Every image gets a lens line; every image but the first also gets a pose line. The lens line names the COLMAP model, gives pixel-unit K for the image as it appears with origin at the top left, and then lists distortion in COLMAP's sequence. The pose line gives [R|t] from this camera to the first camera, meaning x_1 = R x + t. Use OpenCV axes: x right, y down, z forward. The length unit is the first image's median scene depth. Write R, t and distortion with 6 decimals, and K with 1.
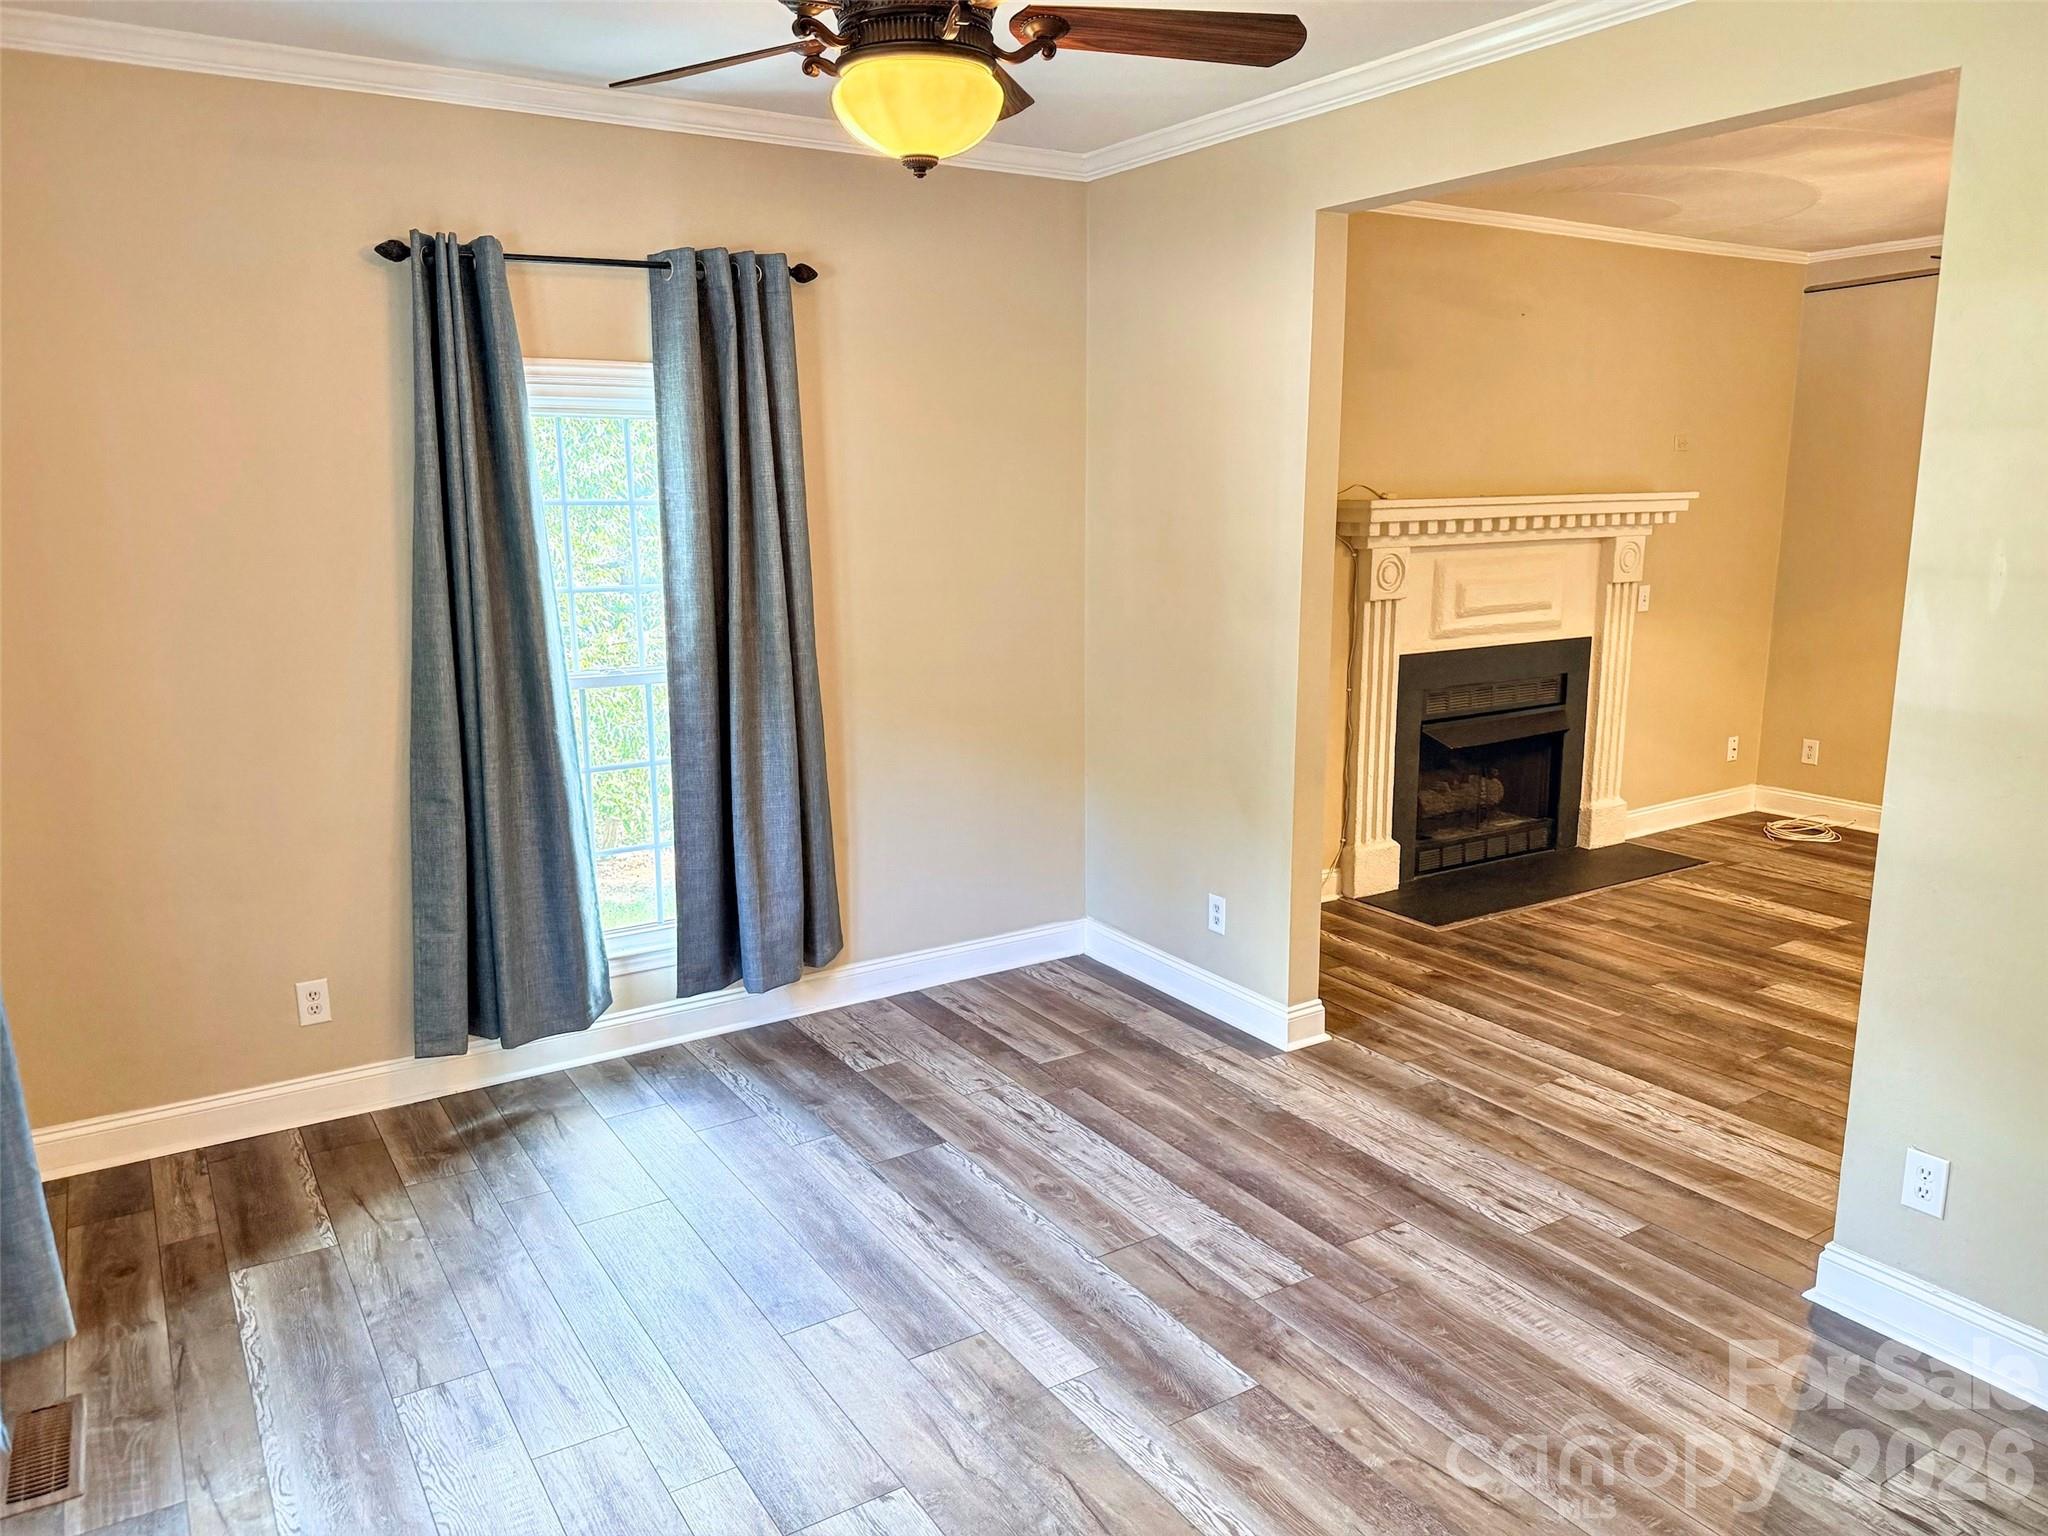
lens RADIAL K [[1455.2, 0, 1028.2], [0, 1455.2, 767.8], [0, 0, 1]] dist [0.051017, -0.014699]
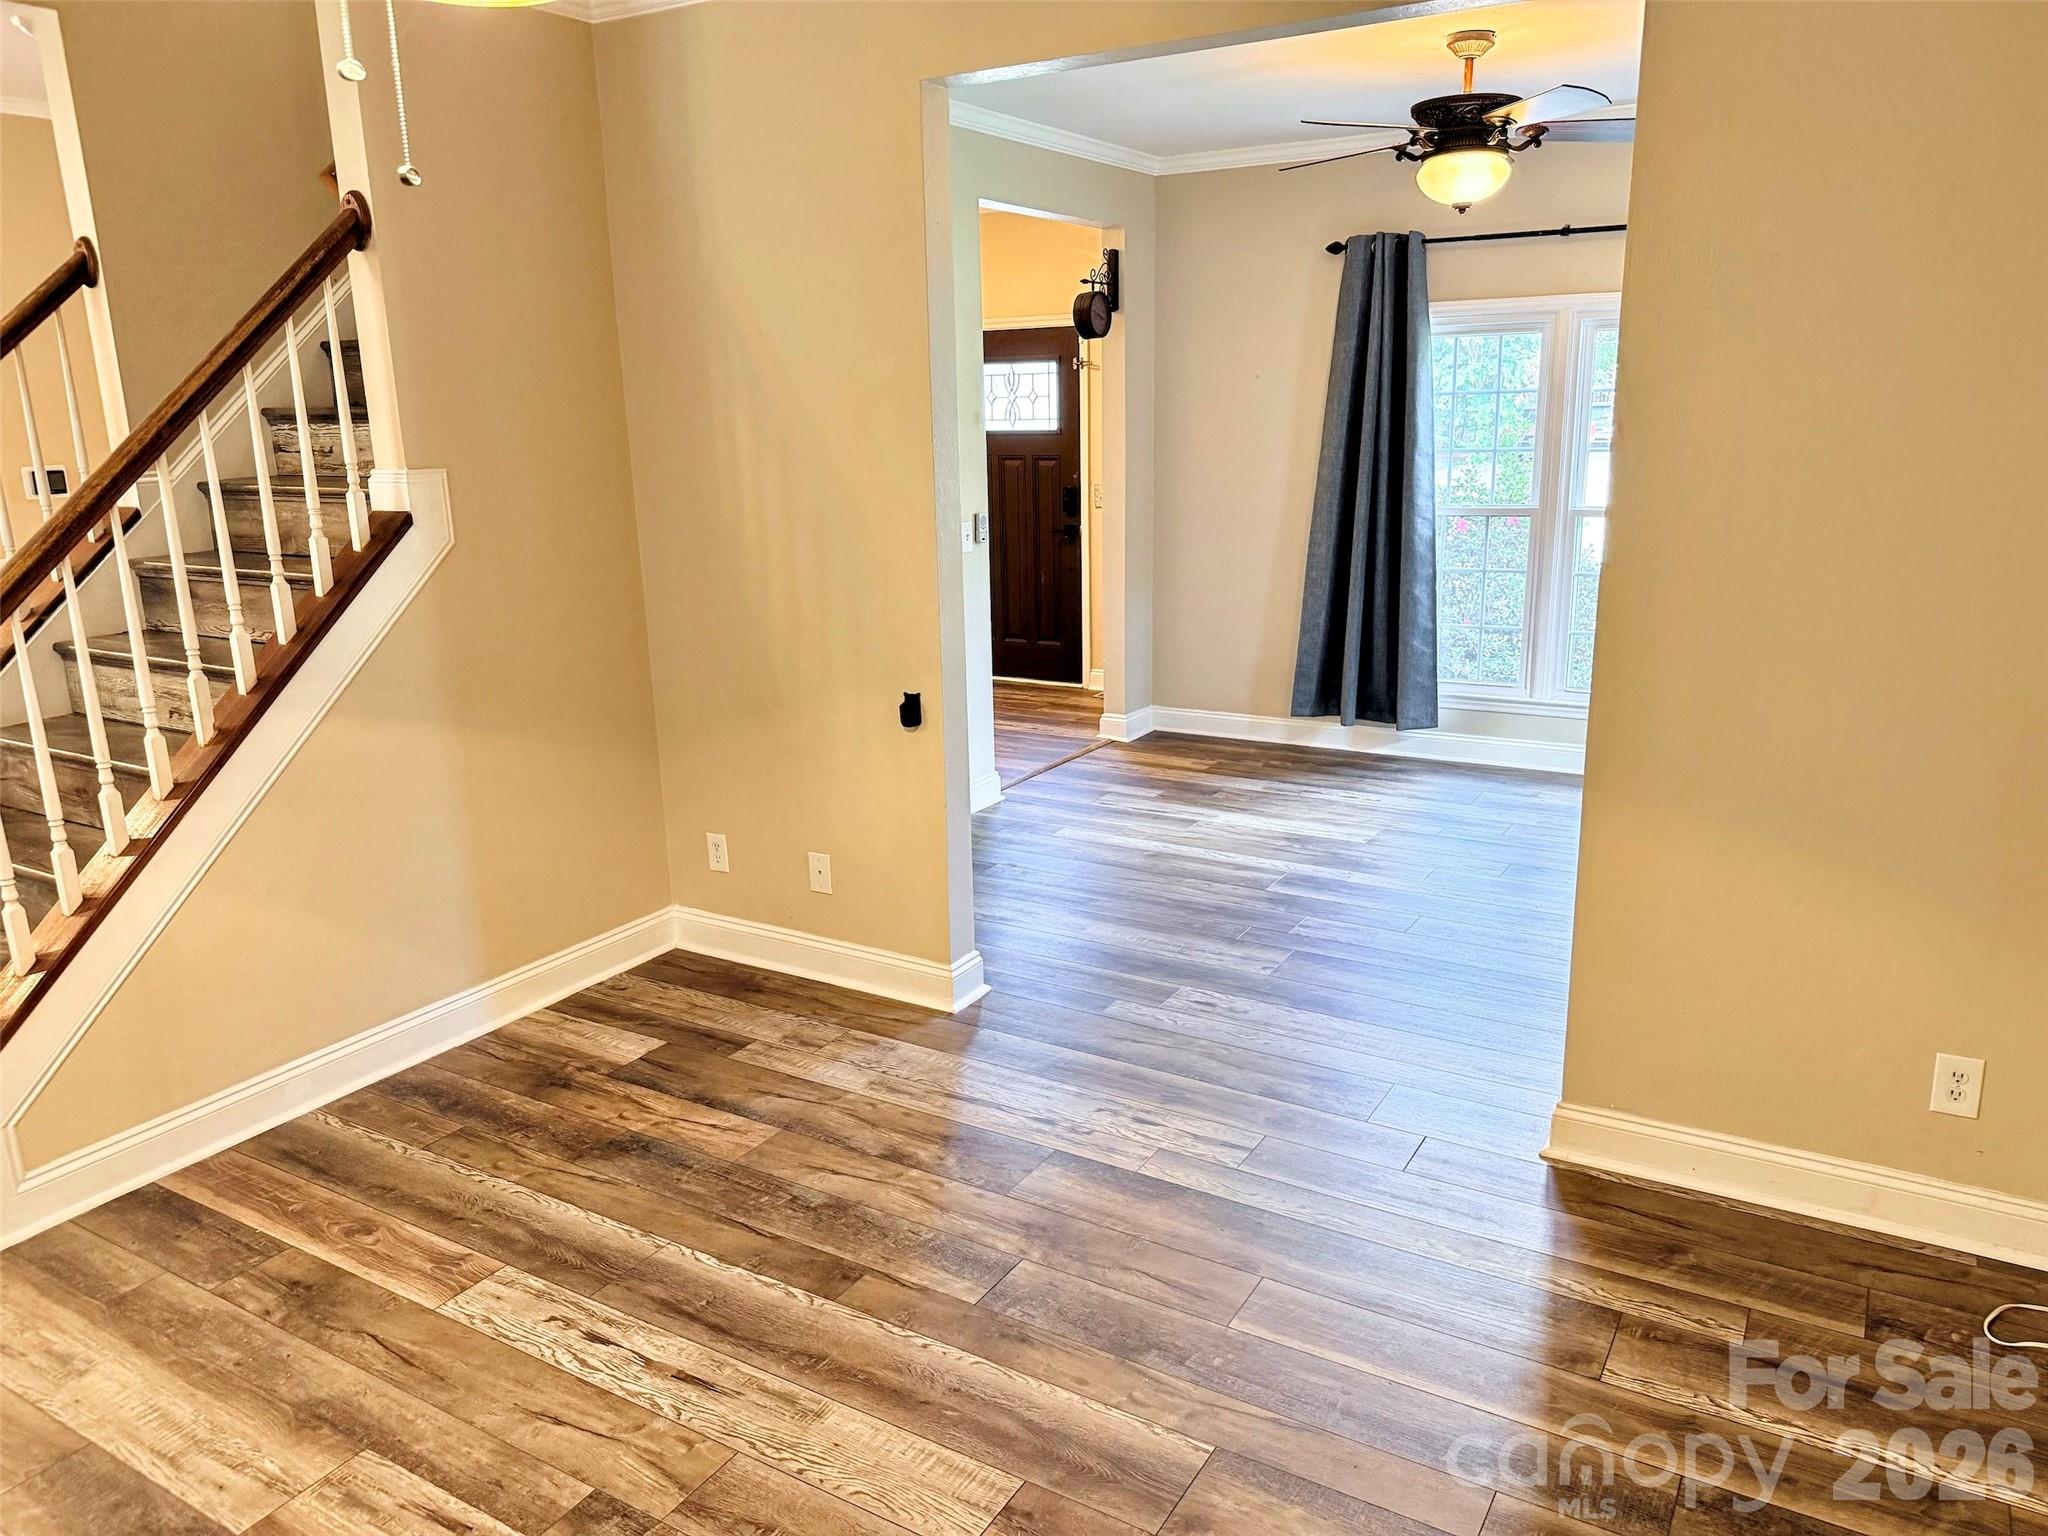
lens RADIAL K [[1455.2, 0, 1025.4], [0, 1455.2, 764.4], [0, 0, 1]] dist [0.051017, -0.014699]
pose [[-0.898808, 0.114878, -0.423021, 0.848979], [-0.069707, 0.915309, 0.396674, -0.306105], [0.432764, 0.386021, -0.814679, 1.654165]]
